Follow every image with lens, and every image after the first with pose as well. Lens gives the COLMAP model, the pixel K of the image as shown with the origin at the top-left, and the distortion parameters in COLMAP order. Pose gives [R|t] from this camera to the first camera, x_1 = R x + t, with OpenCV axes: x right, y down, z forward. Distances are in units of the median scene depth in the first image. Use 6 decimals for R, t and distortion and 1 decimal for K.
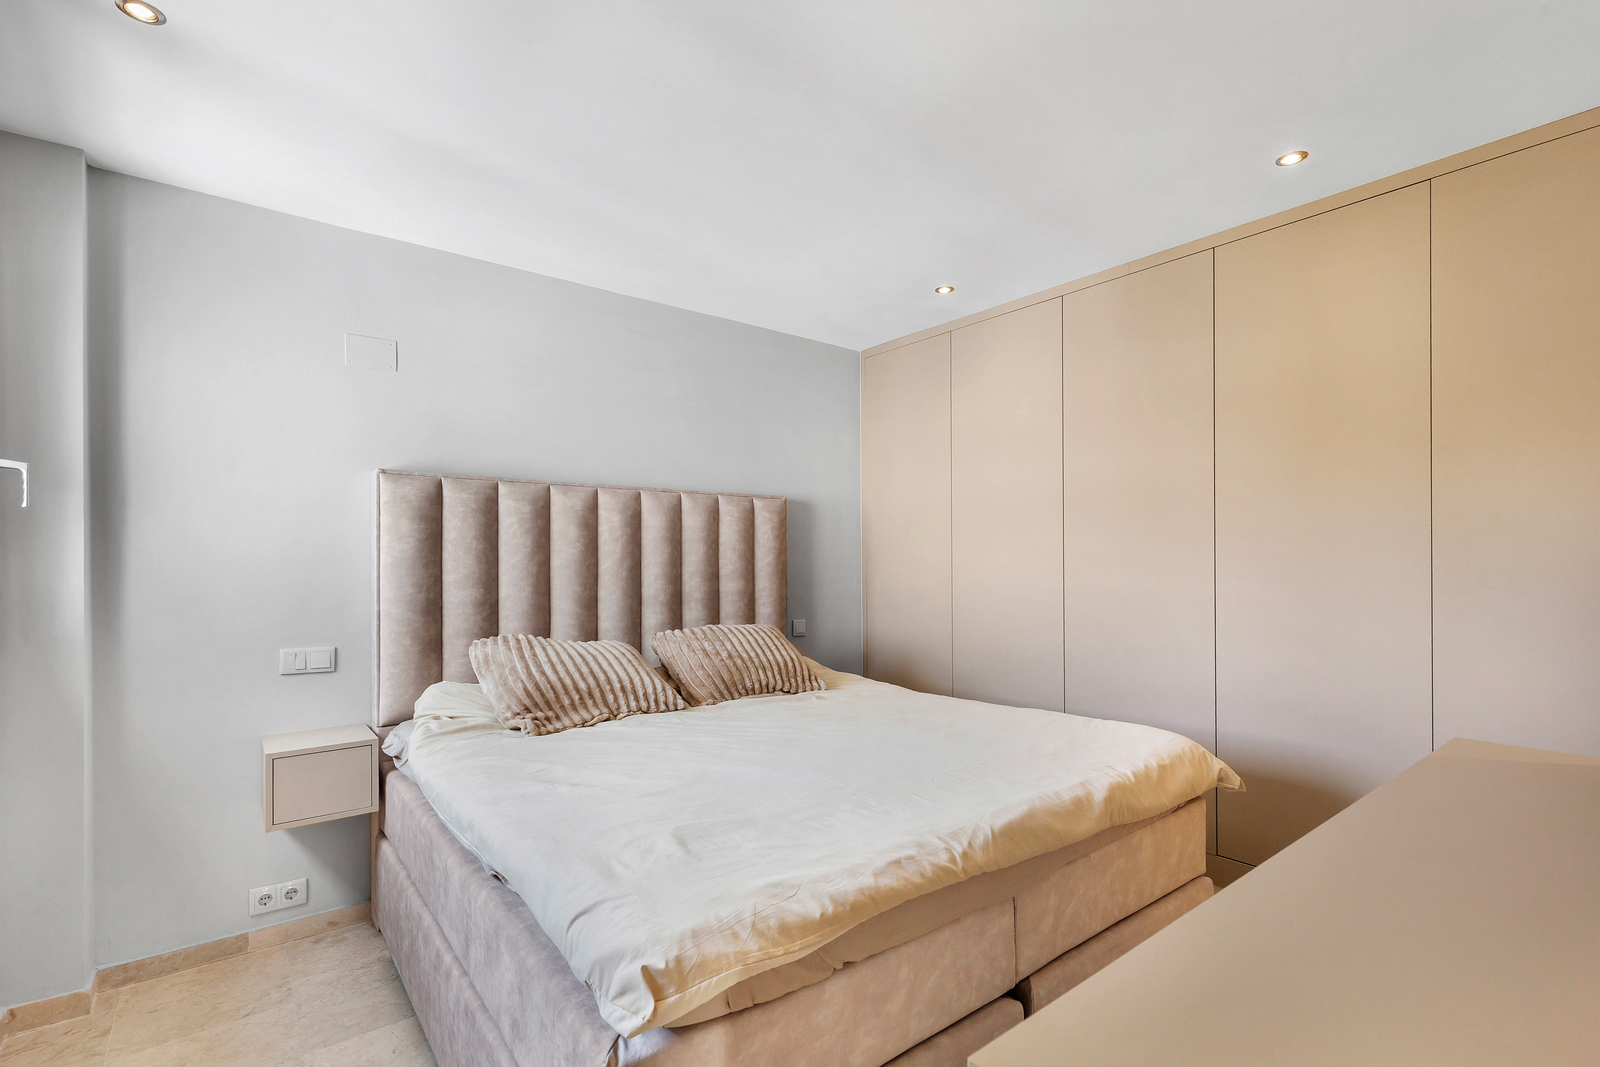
lens RADIAL K [[691.7, 0, 798.4], [0, 691.7, 556.0], [0, 0, 1]] dist [0.018275, 0.000034]
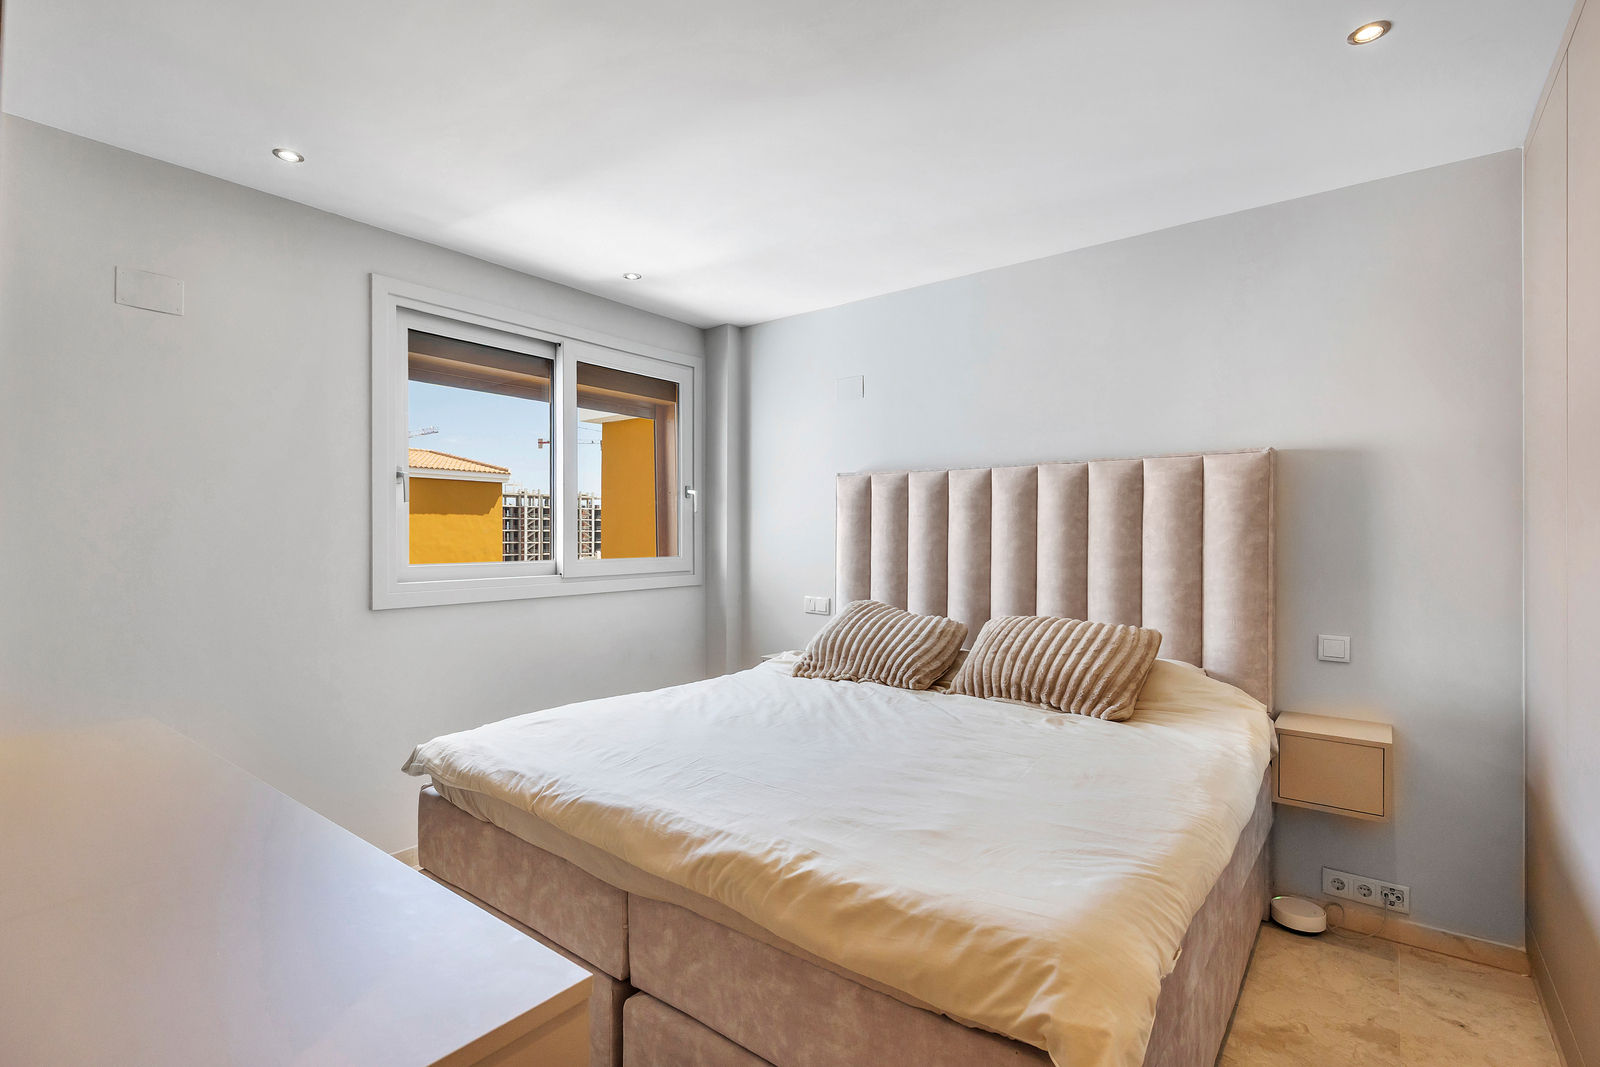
lens RADIAL K [[711.1, 0, 811.0], [0, 711.1, 538.3], [0, 0, 1]] dist [0.000954, 0.000029]
pose [[0.290600, 0.005445, -0.956829, 0.726426], [0.003294, 0.999972, 0.006691, -0.004709], [0.956839, -0.005097, 0.290574, 0.524484]]
